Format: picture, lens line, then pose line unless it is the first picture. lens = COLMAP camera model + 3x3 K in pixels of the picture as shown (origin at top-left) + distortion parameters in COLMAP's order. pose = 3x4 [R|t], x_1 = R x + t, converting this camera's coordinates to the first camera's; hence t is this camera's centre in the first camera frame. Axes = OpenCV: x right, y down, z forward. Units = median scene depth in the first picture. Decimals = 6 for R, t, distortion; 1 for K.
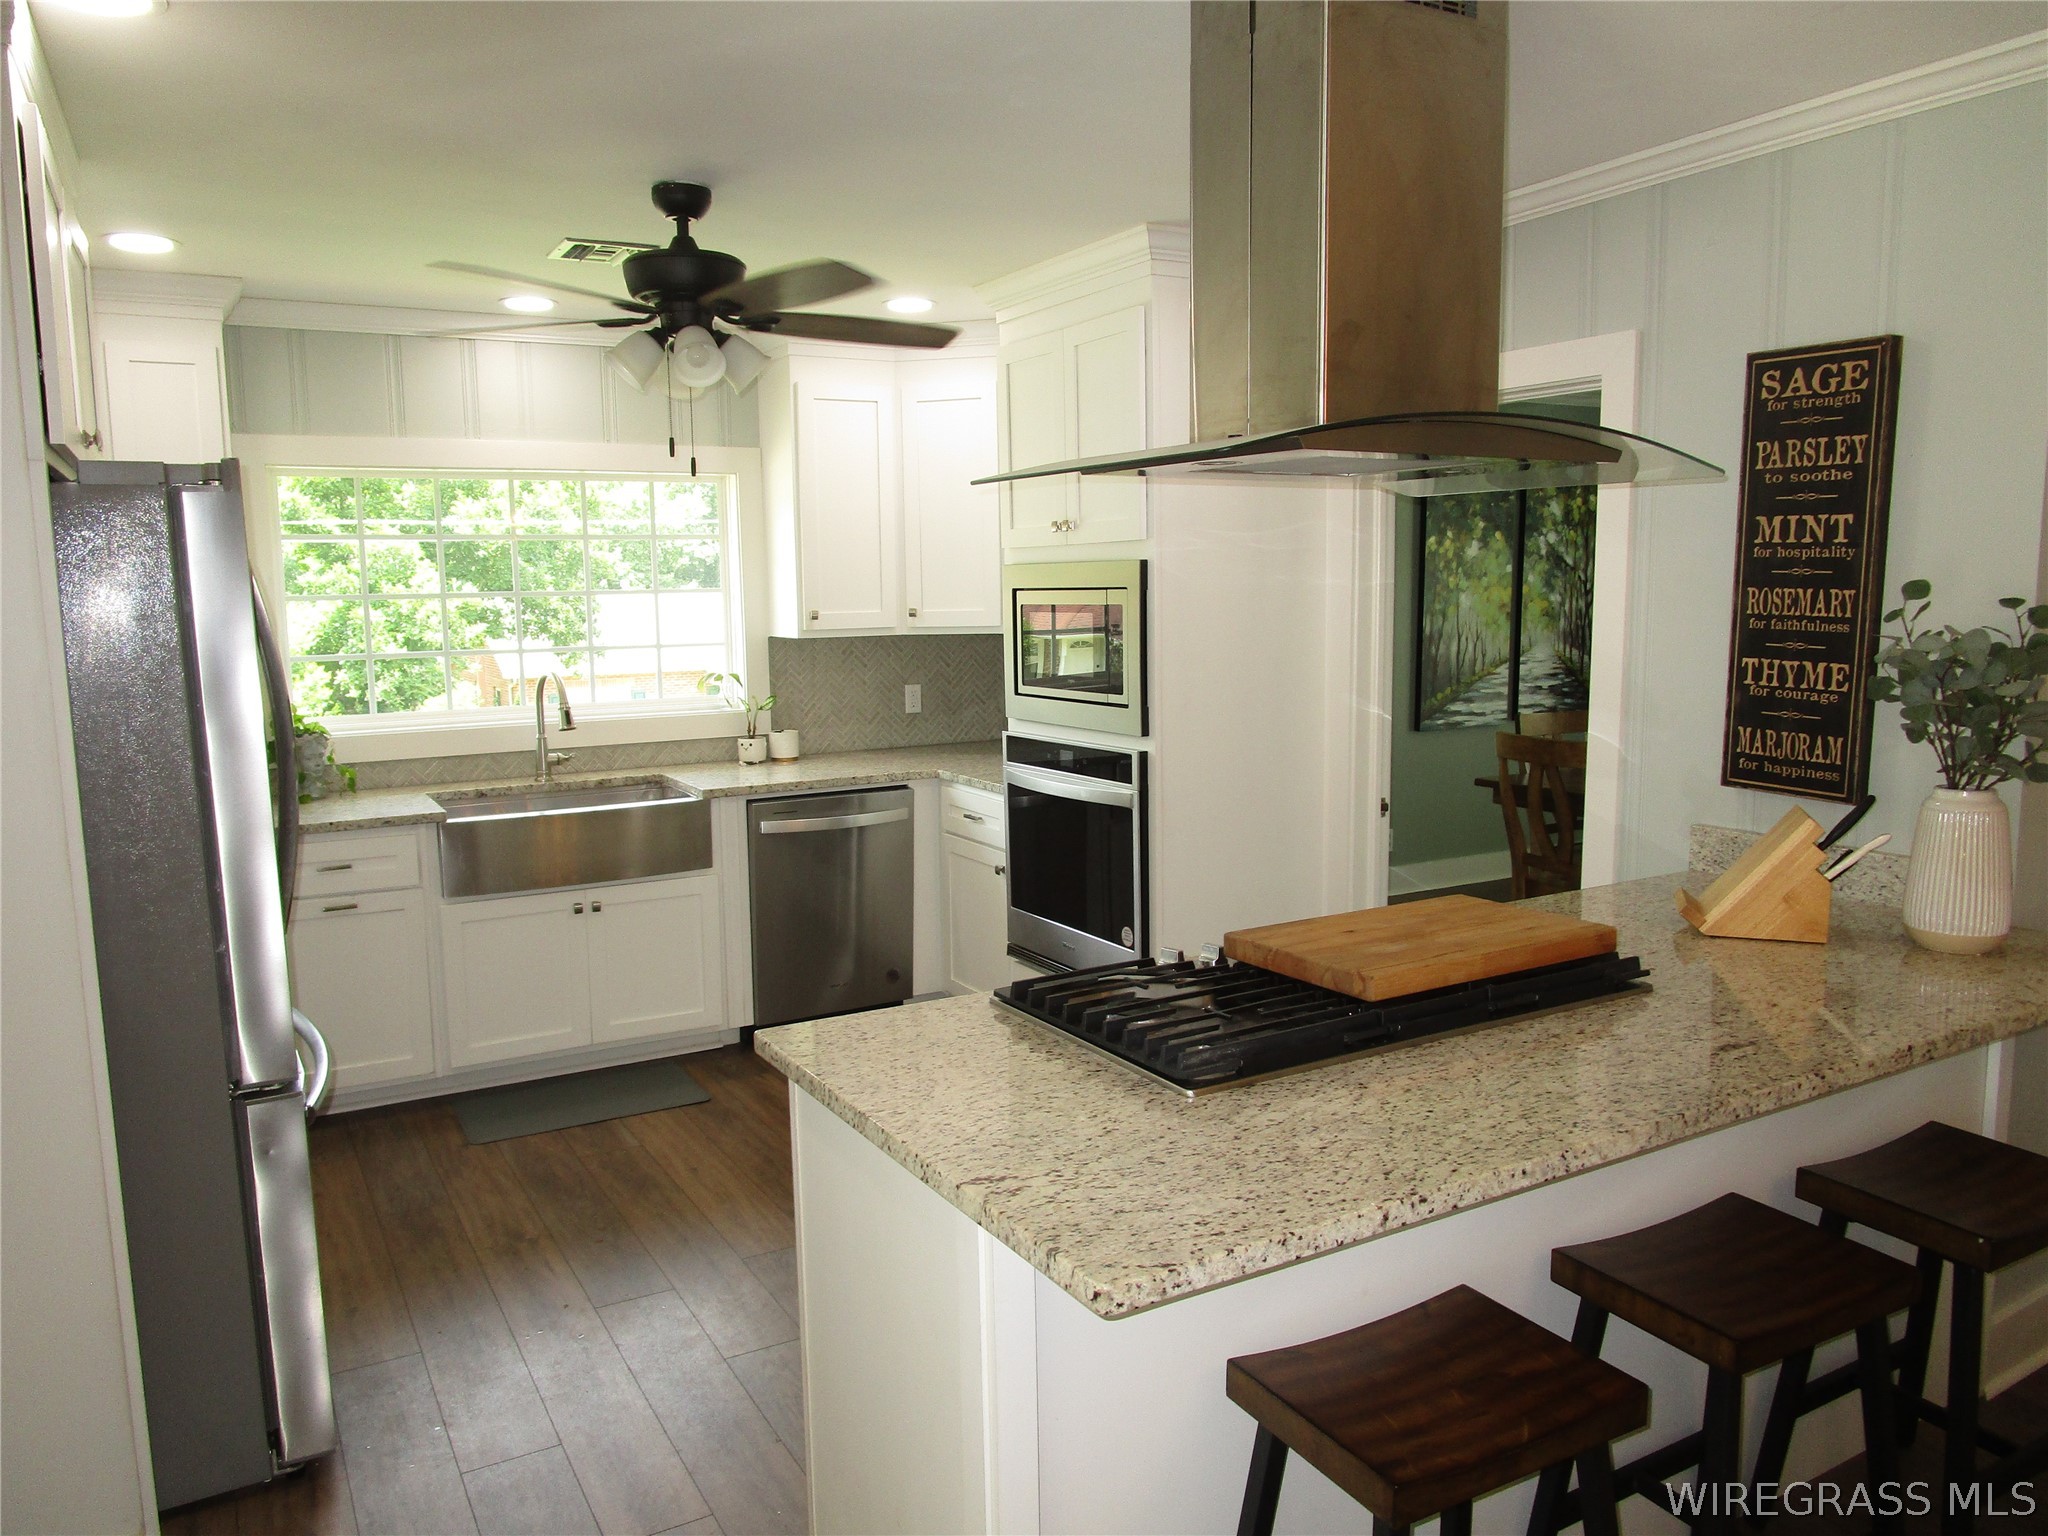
lens RADIAL K [[1458.2, 0, 1019.4], [0, 1458.2, 769.5], [0, 0, 1]] dist [-0.030241, 0.012426]
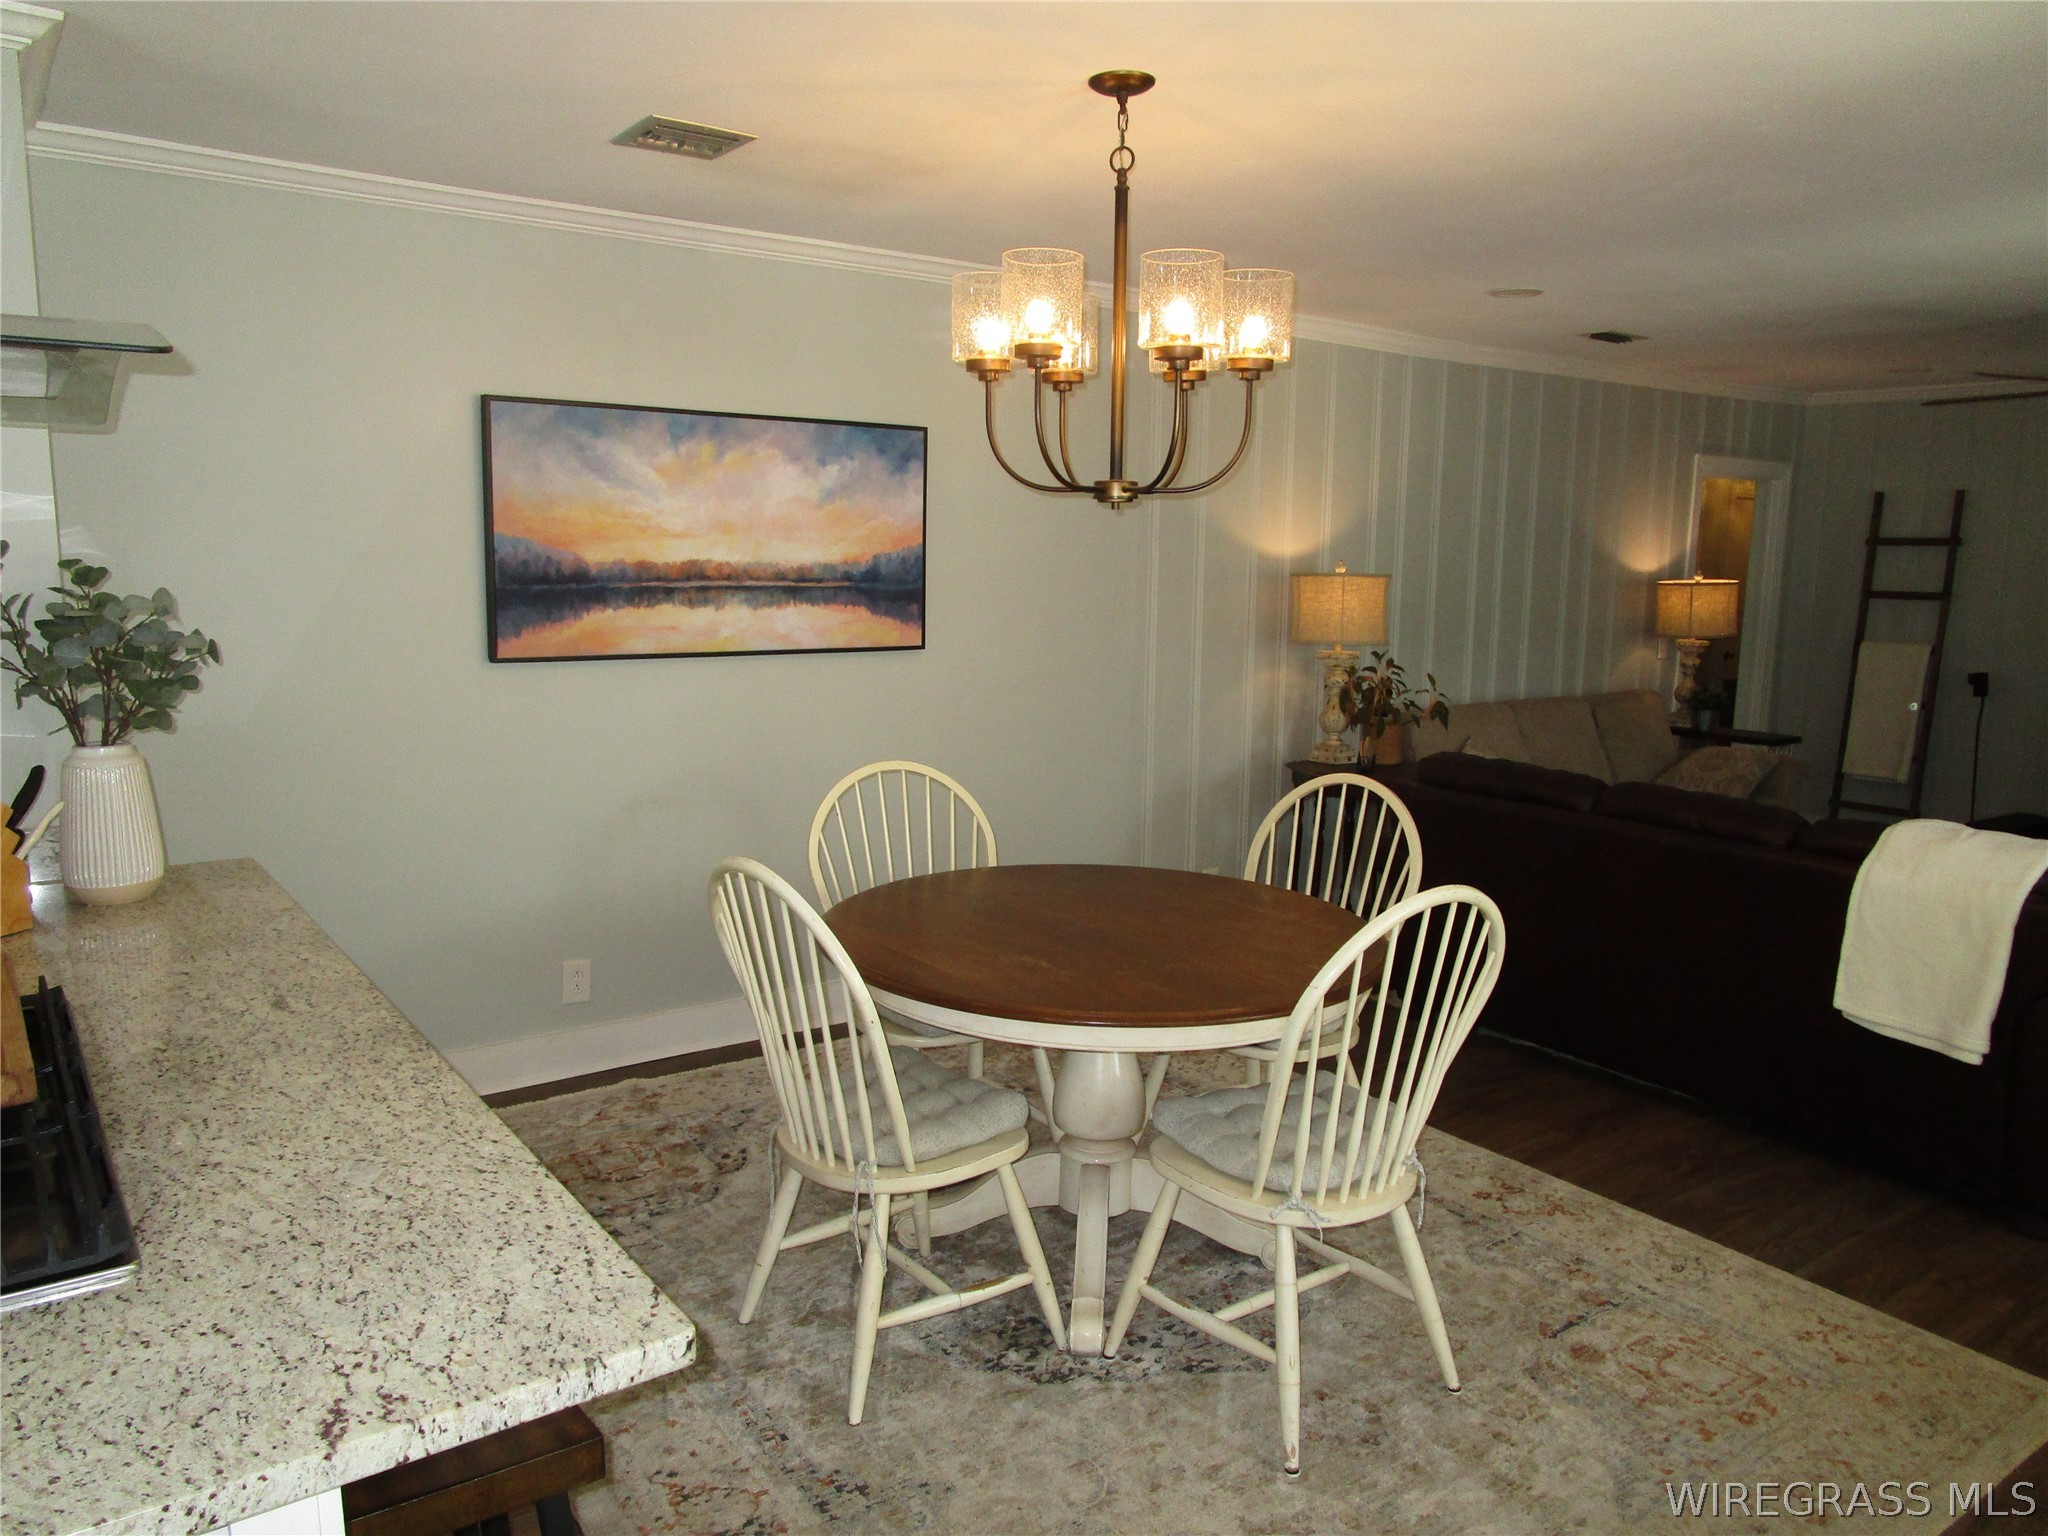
lens RADIAL K [[1449.5, 0, 1024.0], [0, 1449.5, 768.0], [0, 0, 1]] dist [-0.039730, 0.005310]
pose [[-0.113657, -0.141938, 0.983329, -0.353788], [0.114743, 0.981244, 0.154900, -0.043617], [-0.986872, 0.130436, -0.095239, 0.376857]]
